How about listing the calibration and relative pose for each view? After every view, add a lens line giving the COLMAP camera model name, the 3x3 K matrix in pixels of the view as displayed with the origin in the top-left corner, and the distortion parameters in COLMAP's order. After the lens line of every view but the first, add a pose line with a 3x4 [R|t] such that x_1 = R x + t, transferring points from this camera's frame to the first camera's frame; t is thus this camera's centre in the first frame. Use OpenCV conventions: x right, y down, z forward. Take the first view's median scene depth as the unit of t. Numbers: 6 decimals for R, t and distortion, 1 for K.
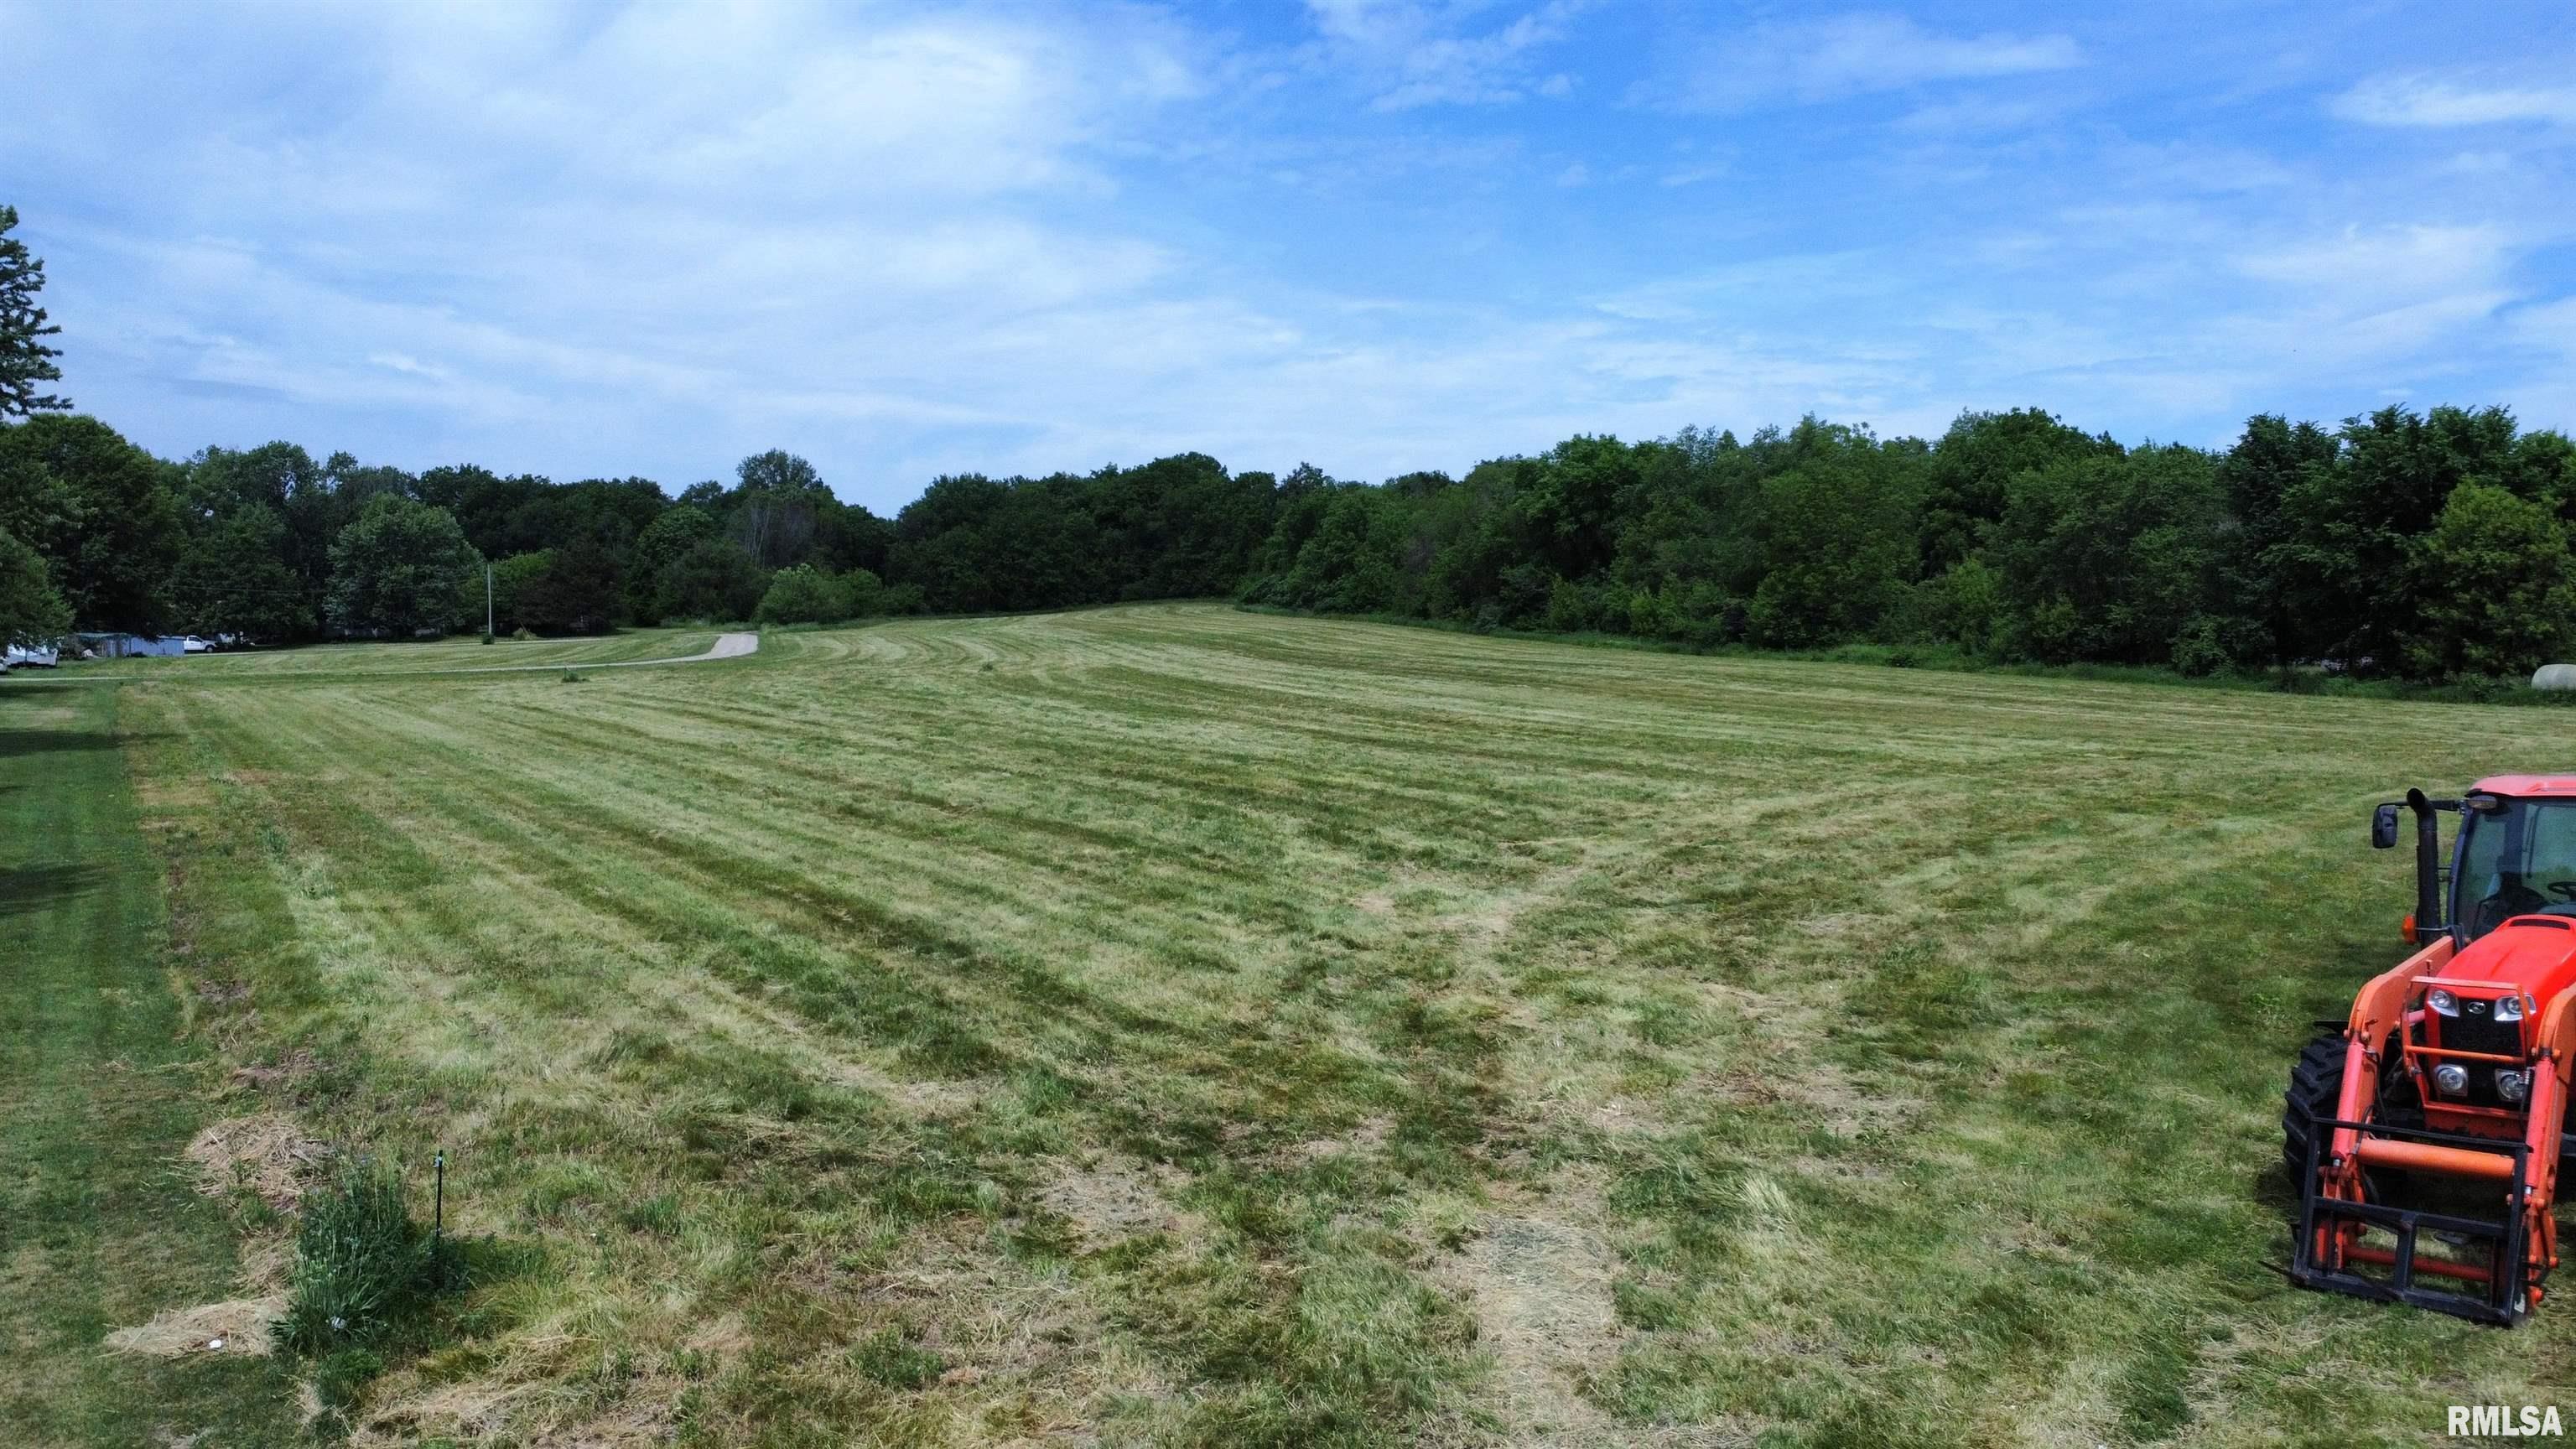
lens RADIAL K [[1931.0, 0, 1295.3], [0, 1931.0, 725.9], [0, 0, 1]] dist [0.000580, -0.001146]
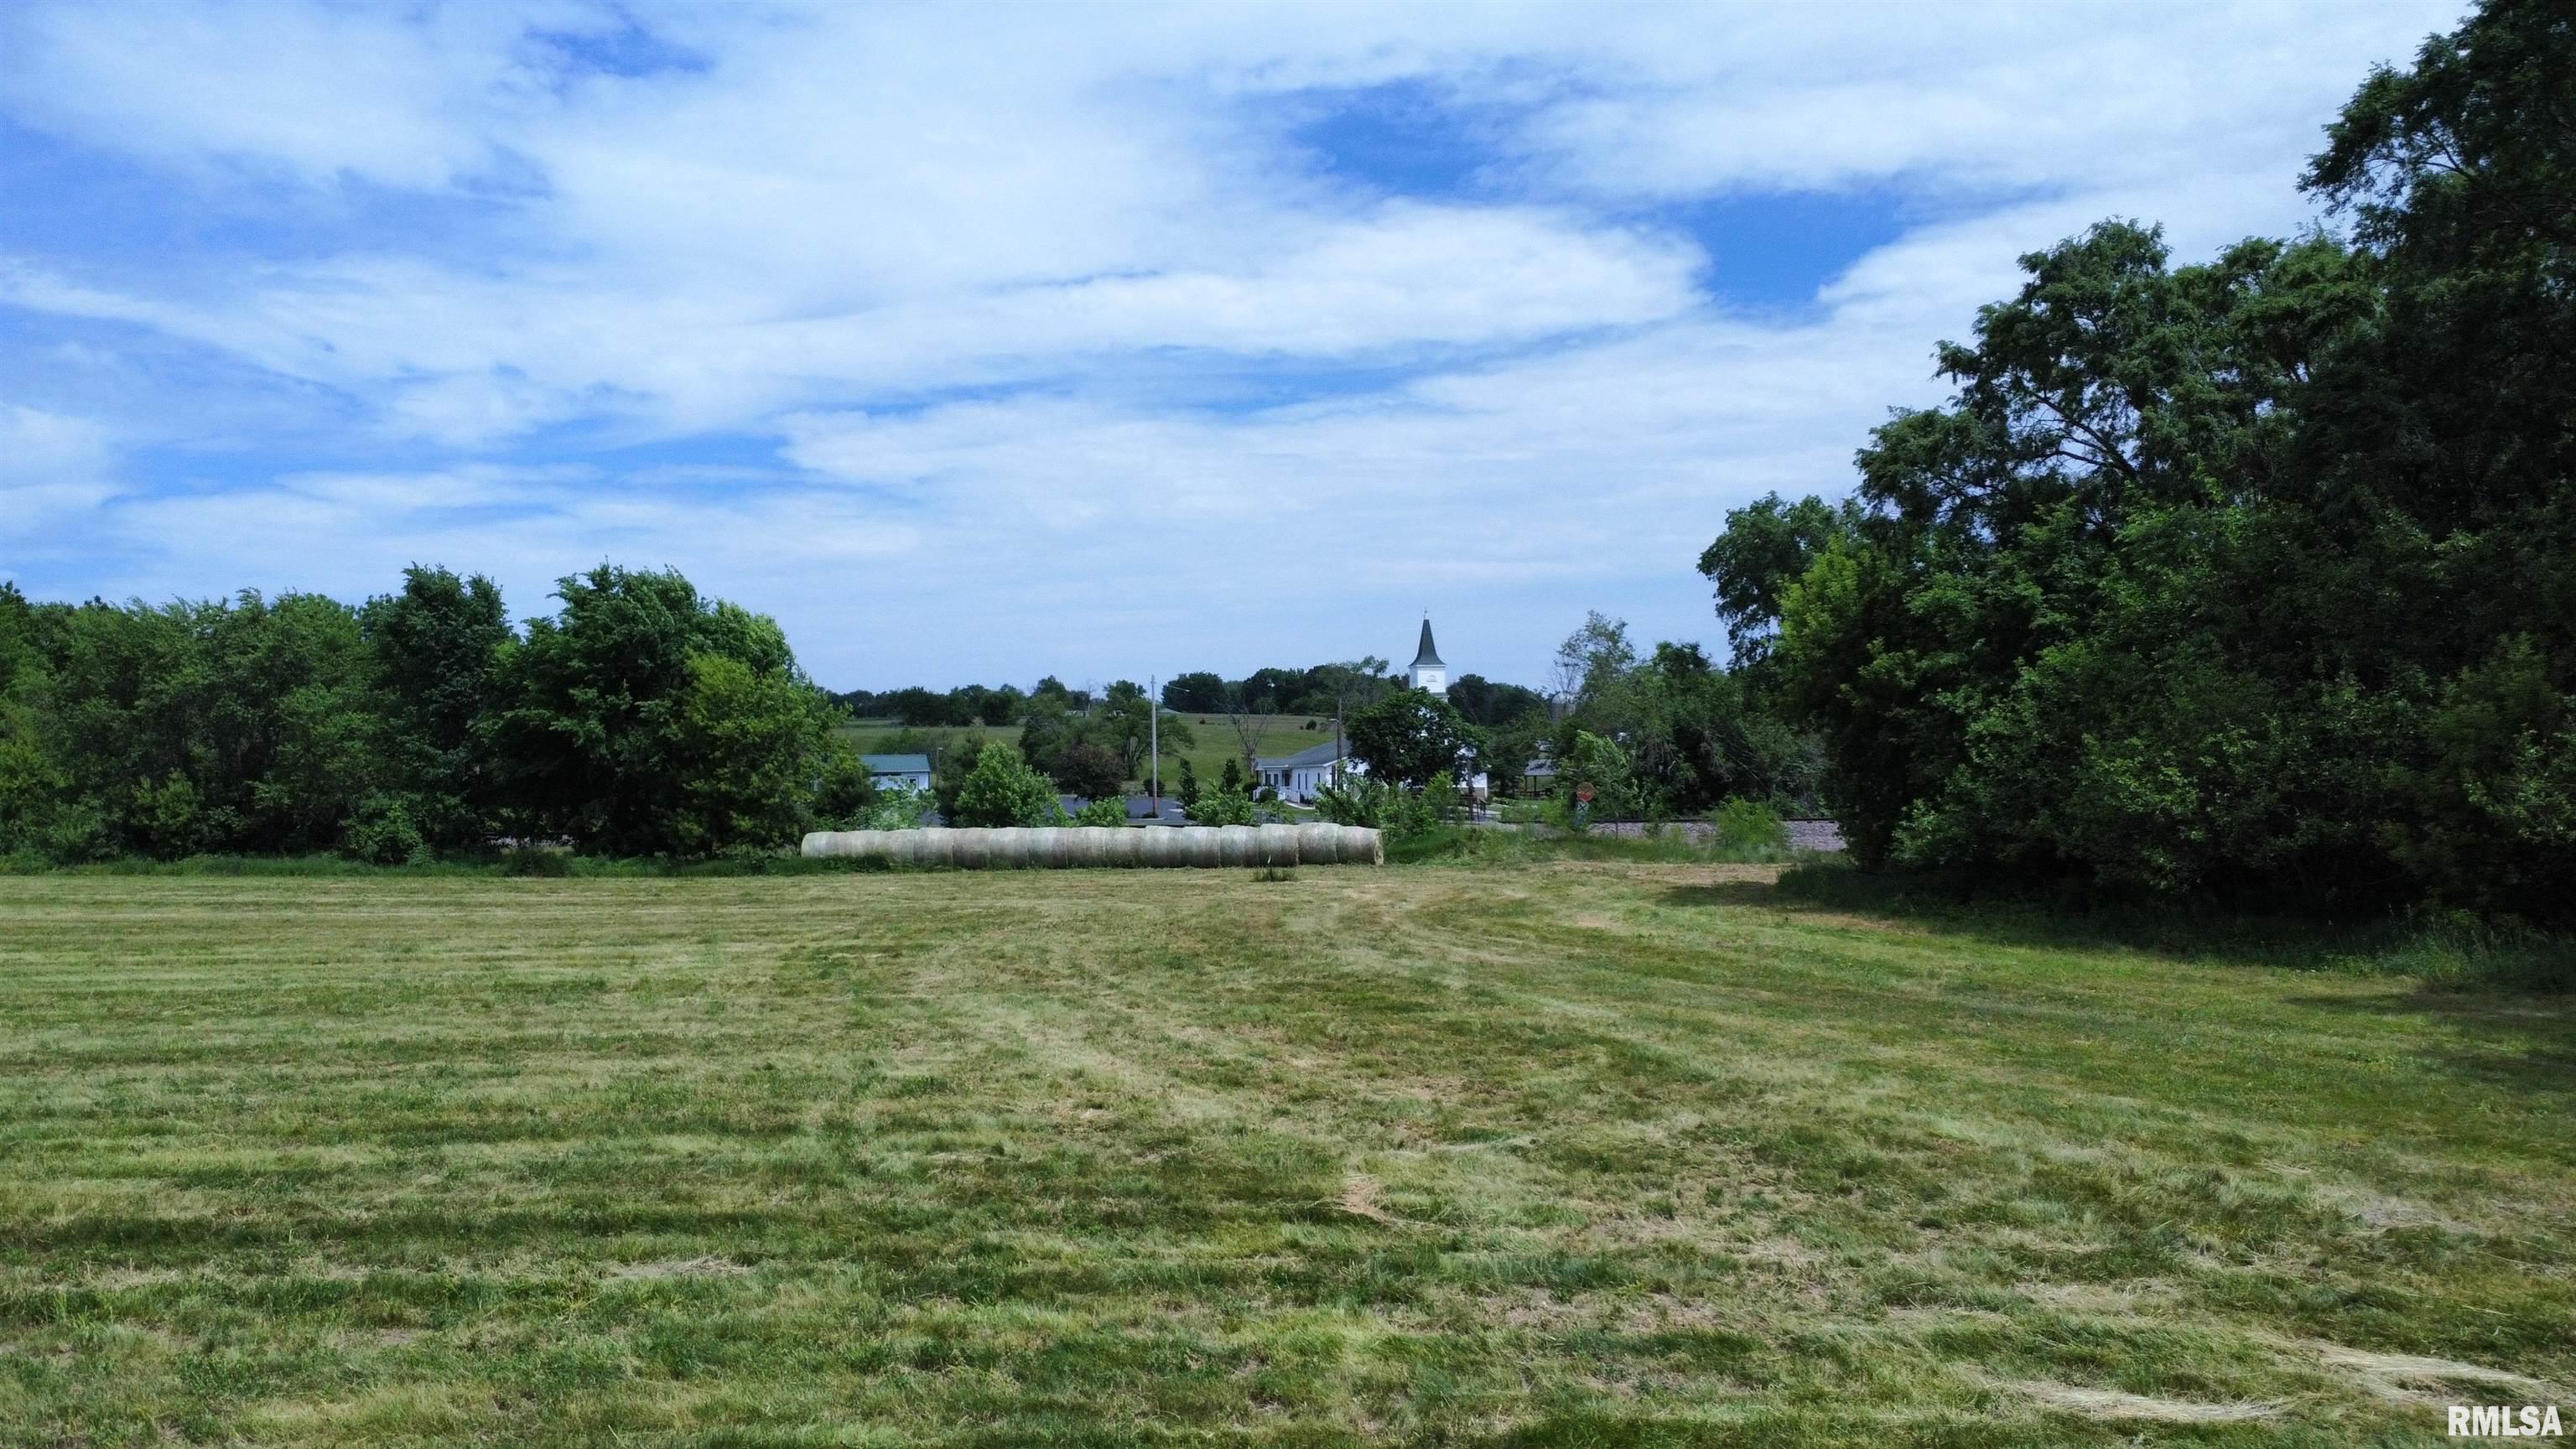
lens RADIAL K [[1910.1, 0, 1288.0], [0, 1910.1, 724.5], [0, 0, 1]] dist [-0.000729, 0.000375]
pose [[0.445347, 0.016778, 0.895201, -0.132221], [0.069980, 0.996114, -0.053483, -0.017219], [-0.892619, 0.086465, 0.442442, 0.327906]]
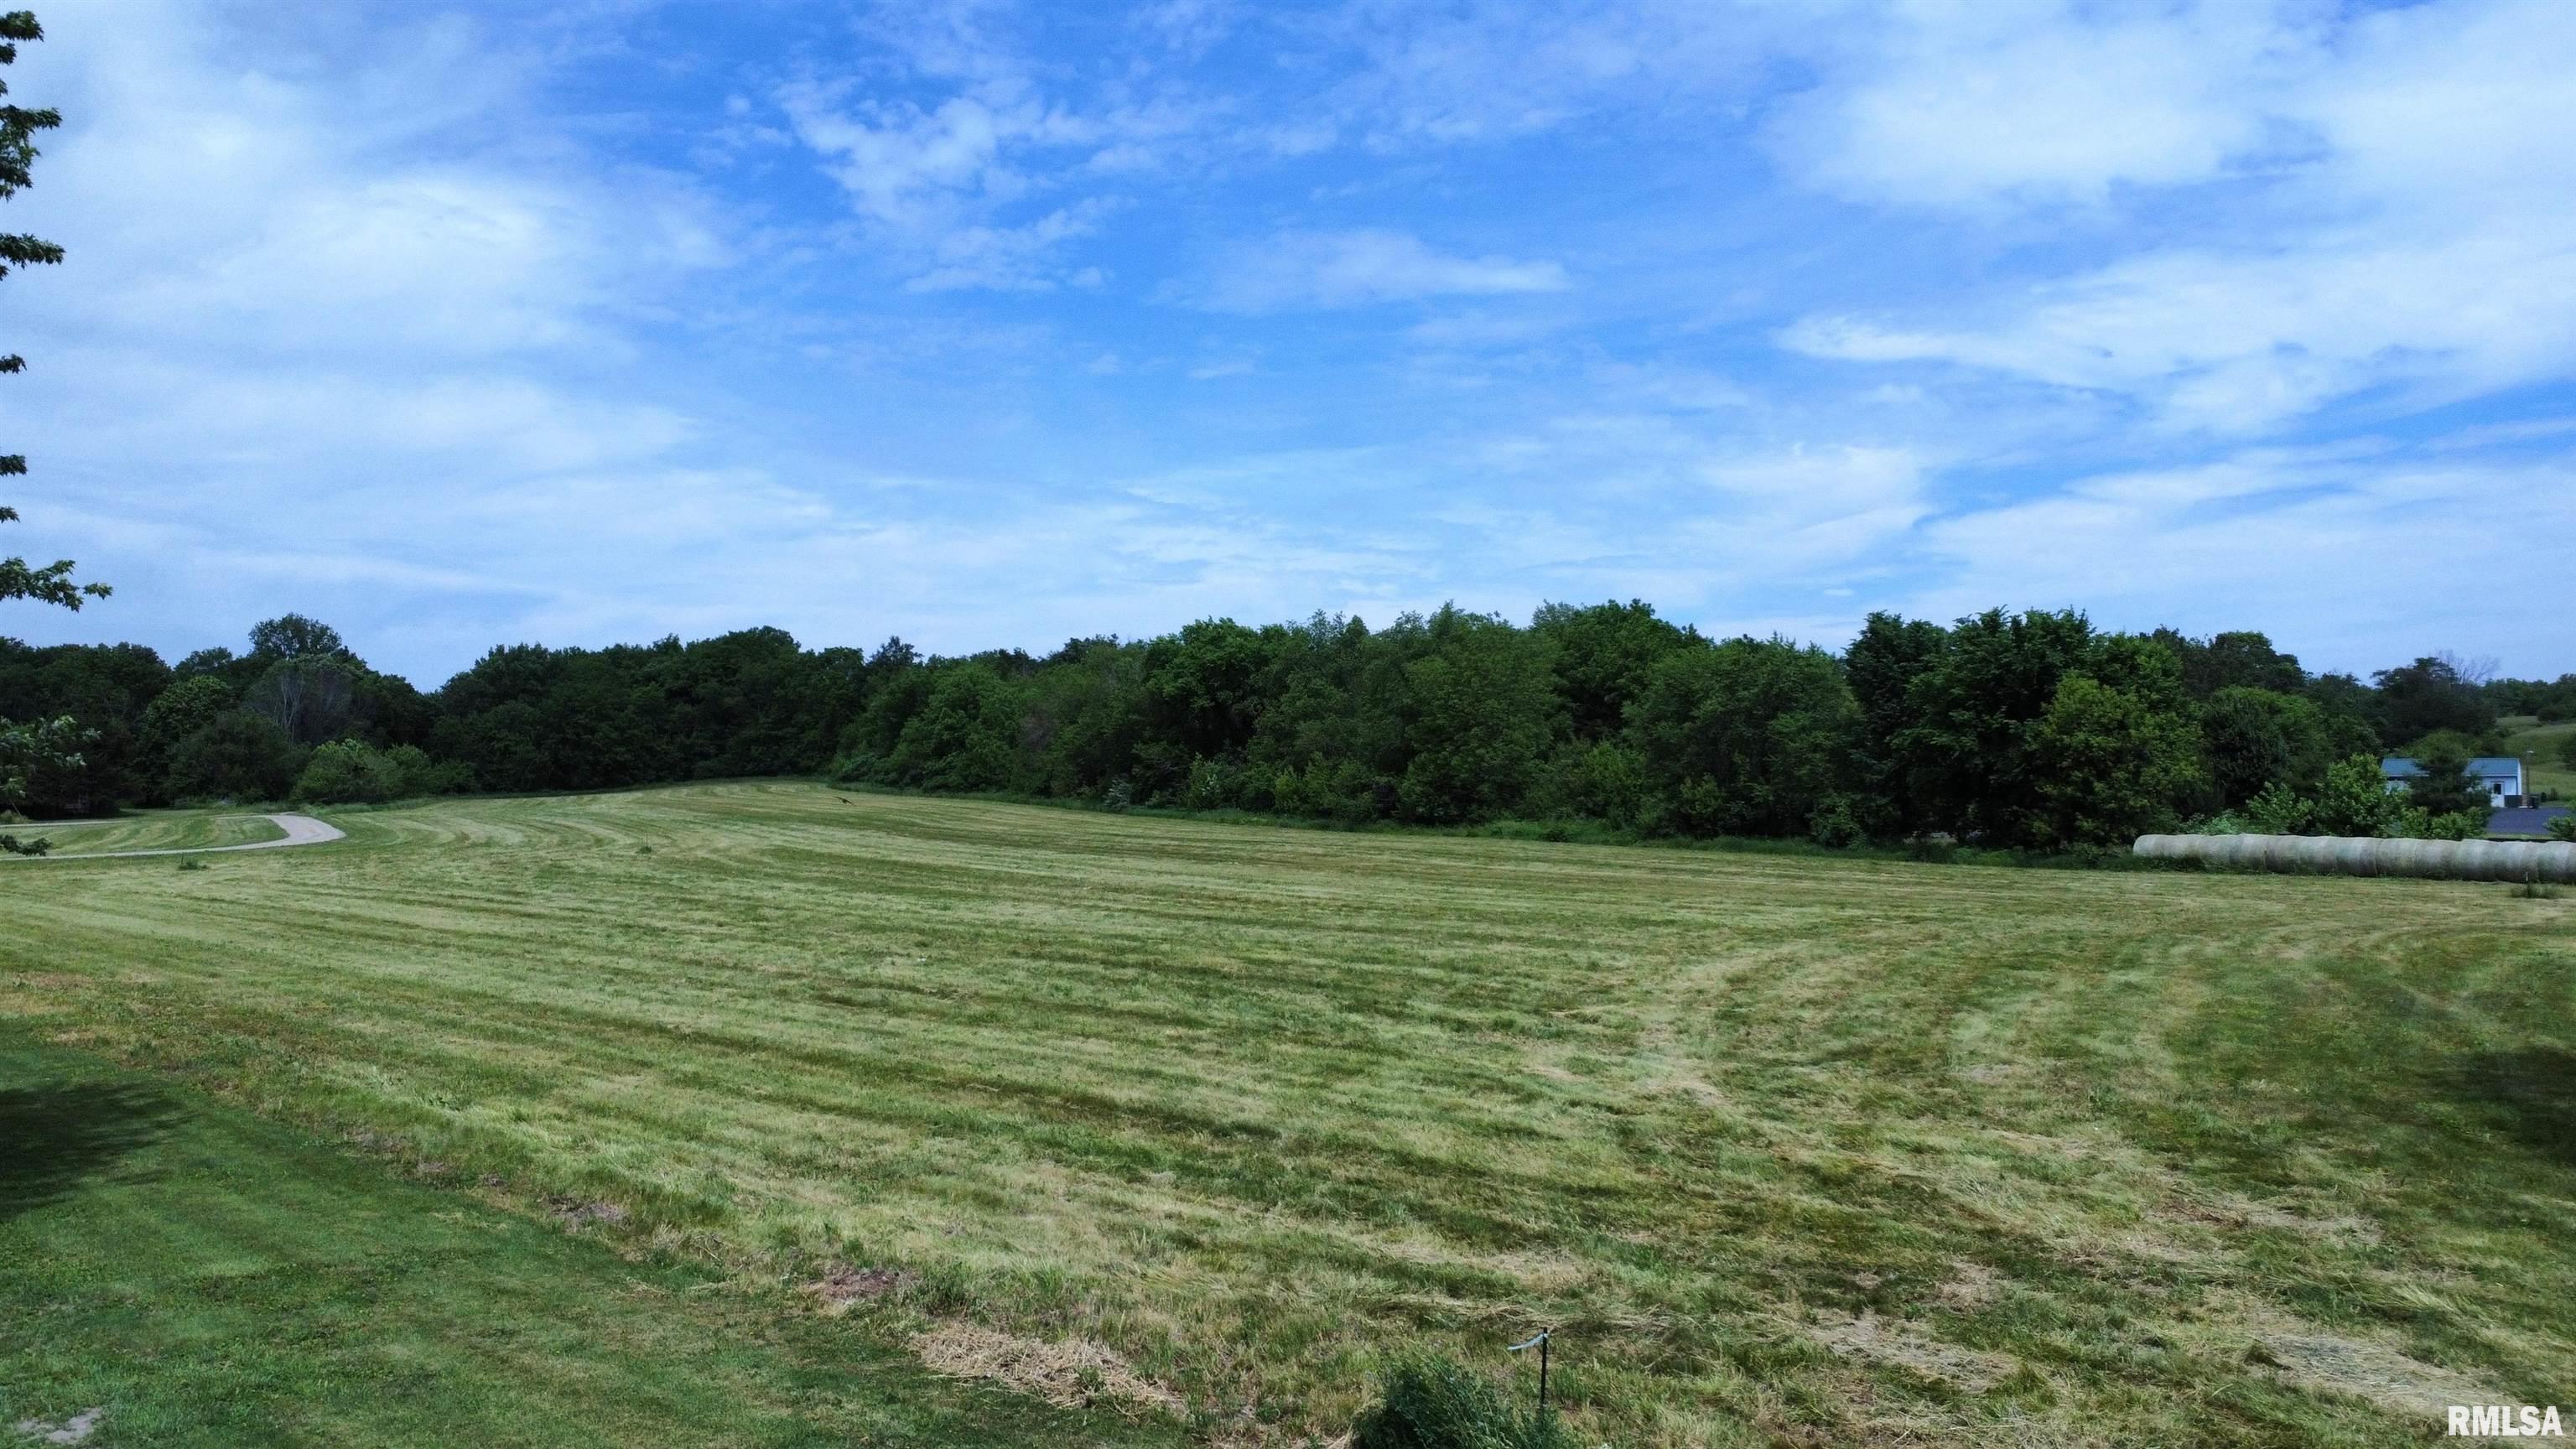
lens RADIAL K [[1932.4, 0, 1297.5], [0, 1932.4, 740.1], [0, 0, 1]] dist [-0.001078, 0.002688]
pose [[0.970954, 0.004689, 0.239221, -0.114471], [0.015547, 0.996459, -0.082634, -0.000735], [-0.238761, 0.083953, 0.967443, 0.003795]]
